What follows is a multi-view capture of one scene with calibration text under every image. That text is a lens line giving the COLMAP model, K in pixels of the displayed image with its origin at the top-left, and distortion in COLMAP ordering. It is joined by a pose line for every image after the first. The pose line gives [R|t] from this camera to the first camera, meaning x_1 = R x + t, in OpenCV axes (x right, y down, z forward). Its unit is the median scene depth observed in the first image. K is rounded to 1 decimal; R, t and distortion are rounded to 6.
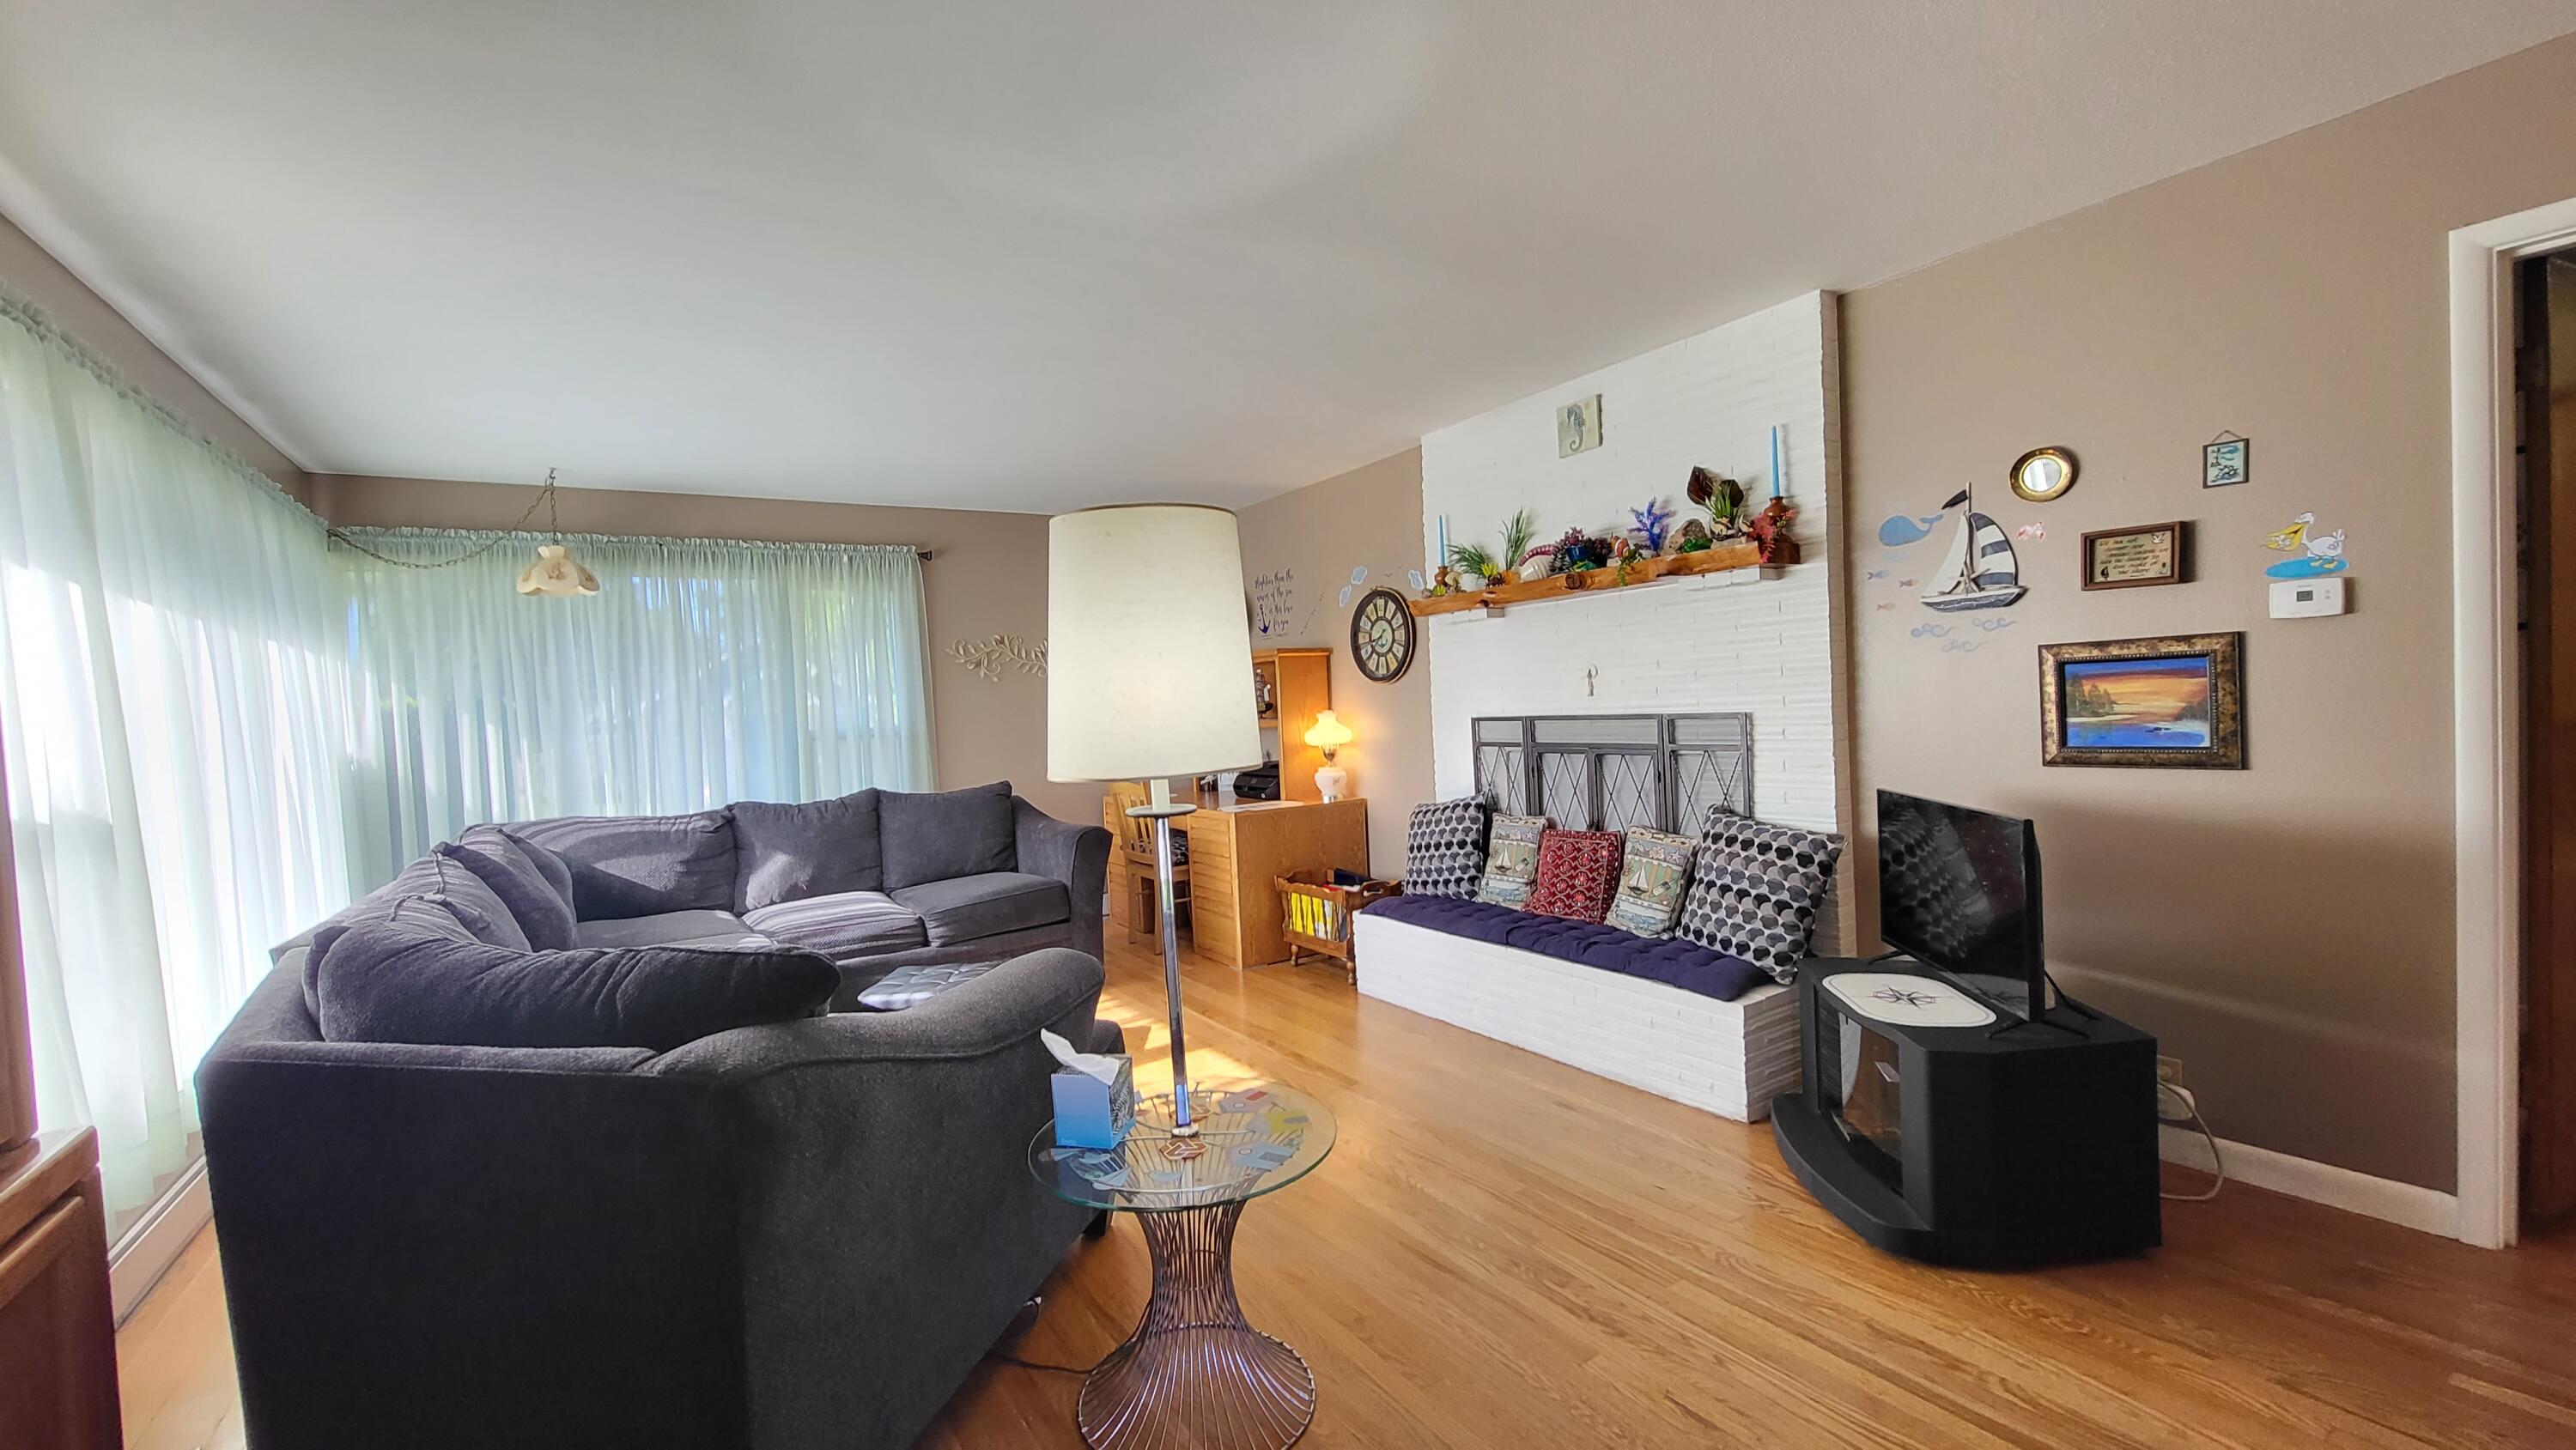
lens RADIAL K [[1008.3, 0, 1247.7], [0, 1008.3, 731.5], [0, 0, 1]] dist [0.000698, -0.000015]
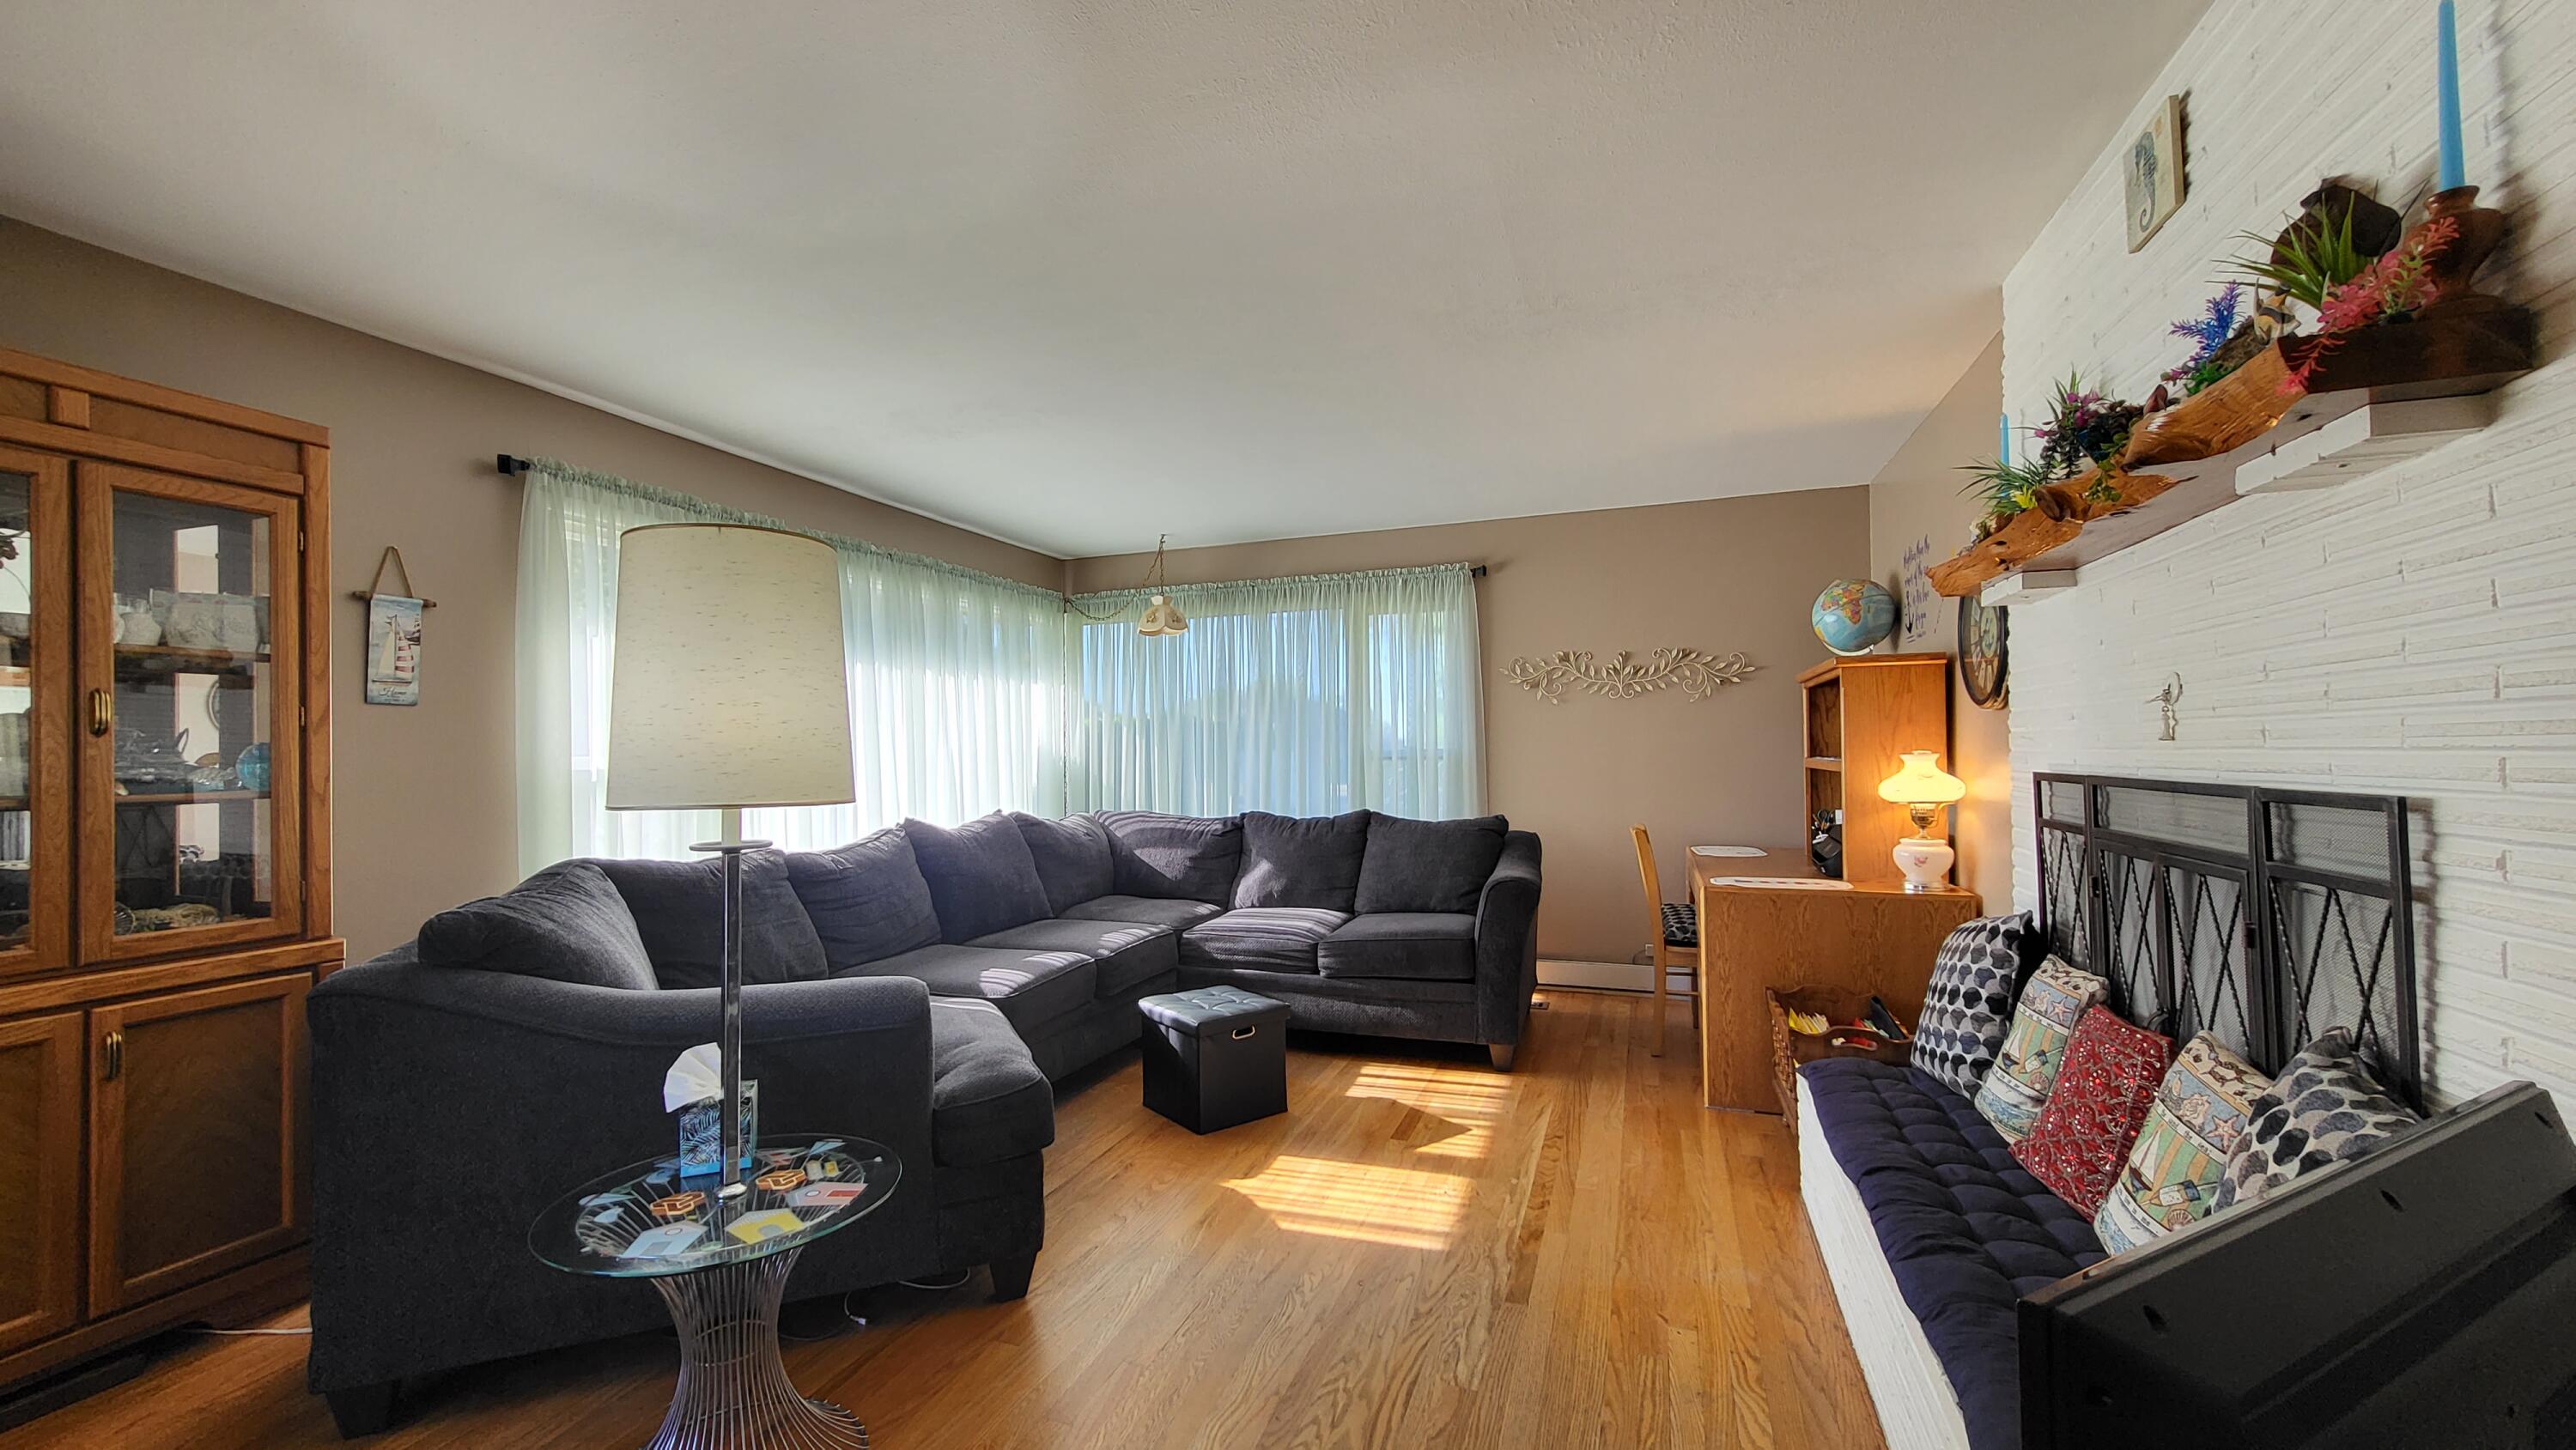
lens RADIAL K [[1016.4, 0, 1283.0], [0, 1016.4, 738.1], [0, 0, 1]] dist [0.002763, -0.005960]
pose [[0.603533, 0.028274, -0.796836, 0.447378], [-0.037284, 0.999279, 0.007219, -0.023134], [0.796466, 0.025352, 0.604152, 0.368913]]
